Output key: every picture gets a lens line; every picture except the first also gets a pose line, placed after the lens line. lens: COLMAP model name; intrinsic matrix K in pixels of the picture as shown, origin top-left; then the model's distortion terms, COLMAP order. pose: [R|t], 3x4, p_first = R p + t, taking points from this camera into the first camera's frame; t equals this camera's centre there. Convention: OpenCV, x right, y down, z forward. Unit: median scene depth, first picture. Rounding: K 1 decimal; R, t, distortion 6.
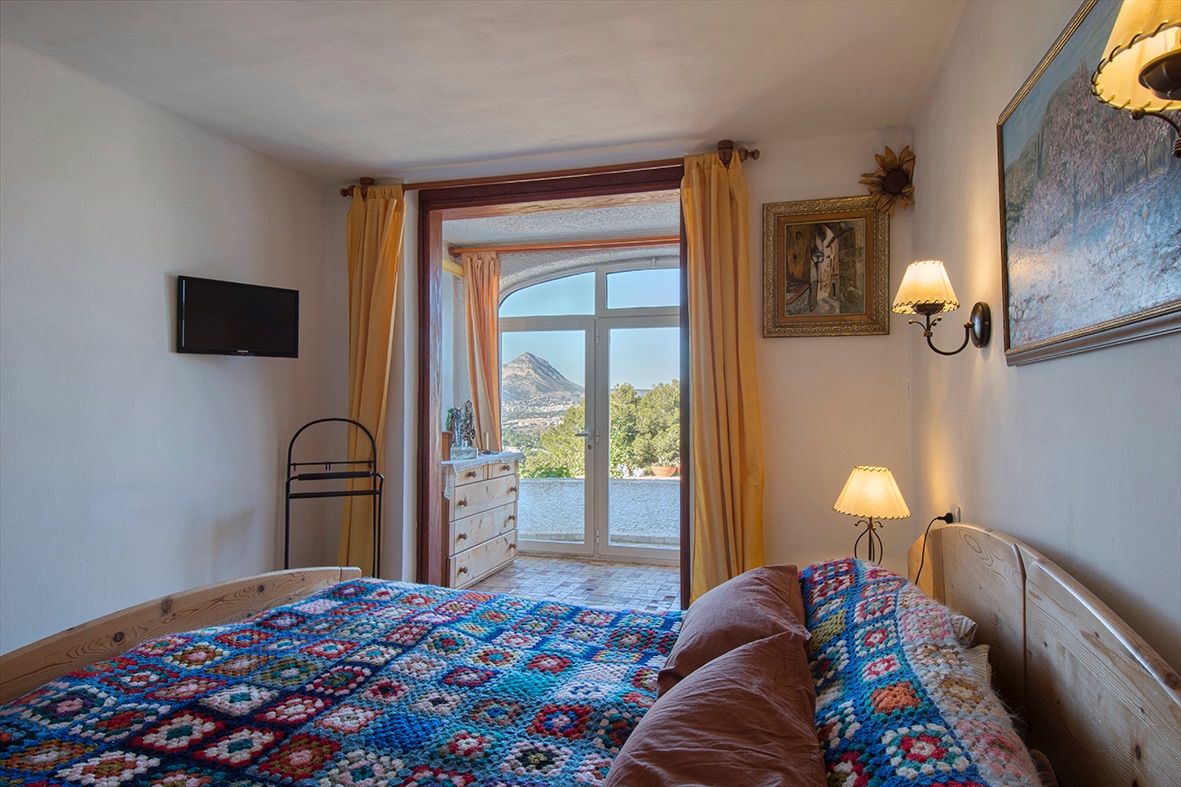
lens RADIAL K [[687.5, 0, 590.5], [0, 687.5, 393.5], [0, 0, 1]] dist [-0.025656, 0.002144]
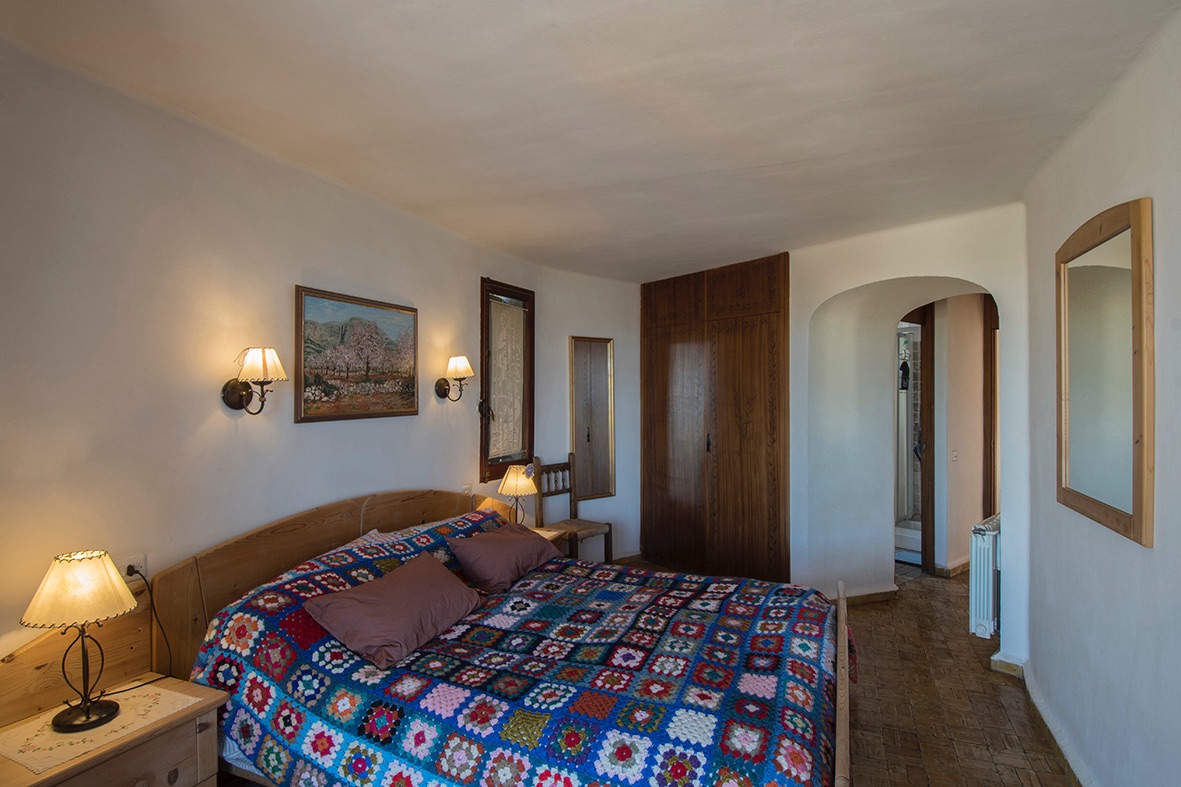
lens RADIAL K [[687.5, 0, 590.5], [0, 687.5, 393.5], [0, 0, 1]] dist [-0.025656, 0.002144]
pose [[-0.995385, -0.007137, 0.095698, -0.327789], [-0.008449, 0.999876, -0.013308, -0.096303], [-0.095592, -0.014055, -0.995321, 2.539160]]
